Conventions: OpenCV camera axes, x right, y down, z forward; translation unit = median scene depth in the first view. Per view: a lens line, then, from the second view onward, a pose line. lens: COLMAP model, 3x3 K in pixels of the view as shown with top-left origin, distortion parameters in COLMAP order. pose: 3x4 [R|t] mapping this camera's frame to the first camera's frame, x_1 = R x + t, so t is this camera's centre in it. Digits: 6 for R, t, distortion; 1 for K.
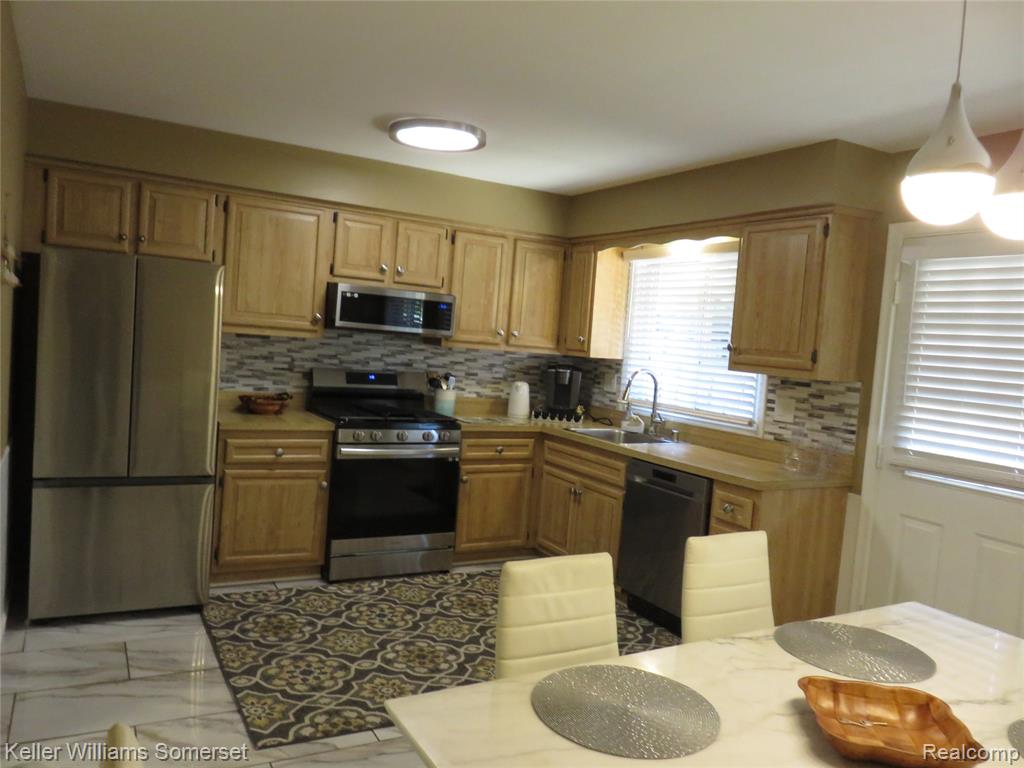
lens RADIAL K [[768.3, 0, 510.5], [0, 768.3, 384.1], [0, 0, 1]] dist [-0.010882, 0.010184]
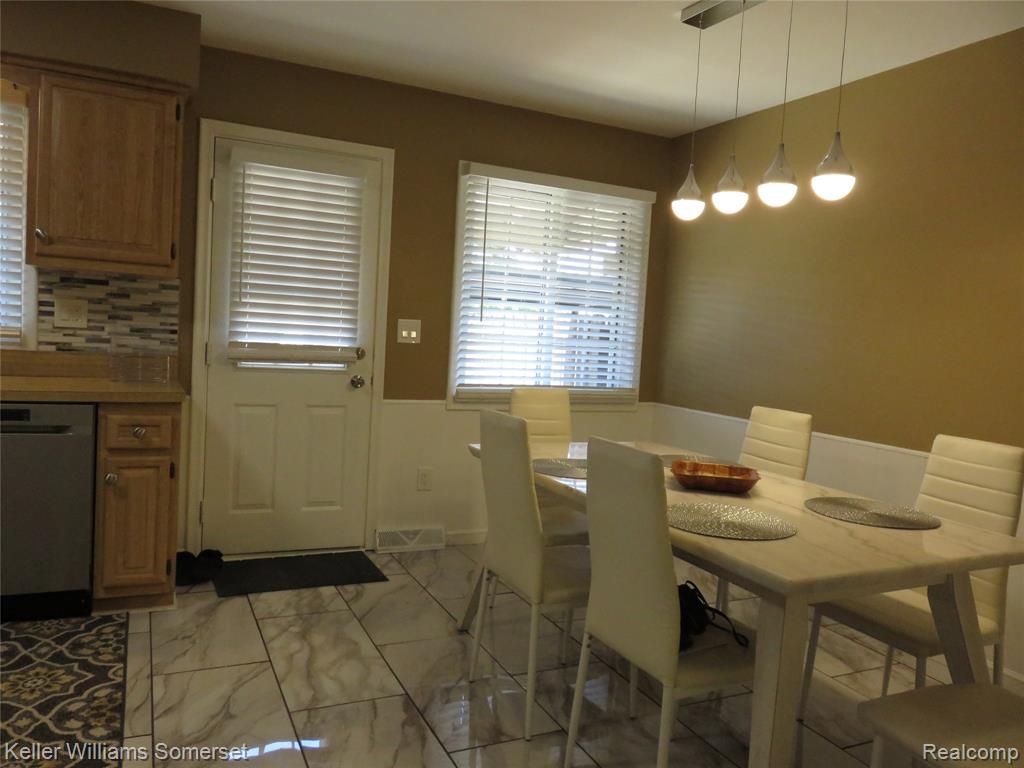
lens RADIAL K [[768.3, 0, 511.6], [0, 768.3, 381.9], [0, 0, 1]] dist [-0.010882, 0.010184]
pose [[0.057868, -0.135679, 0.989061, -0.469194], [0.002311, 0.990737, 0.135774, -0.004418], [-0.998322, -0.005571, 0.057645, 0.498916]]
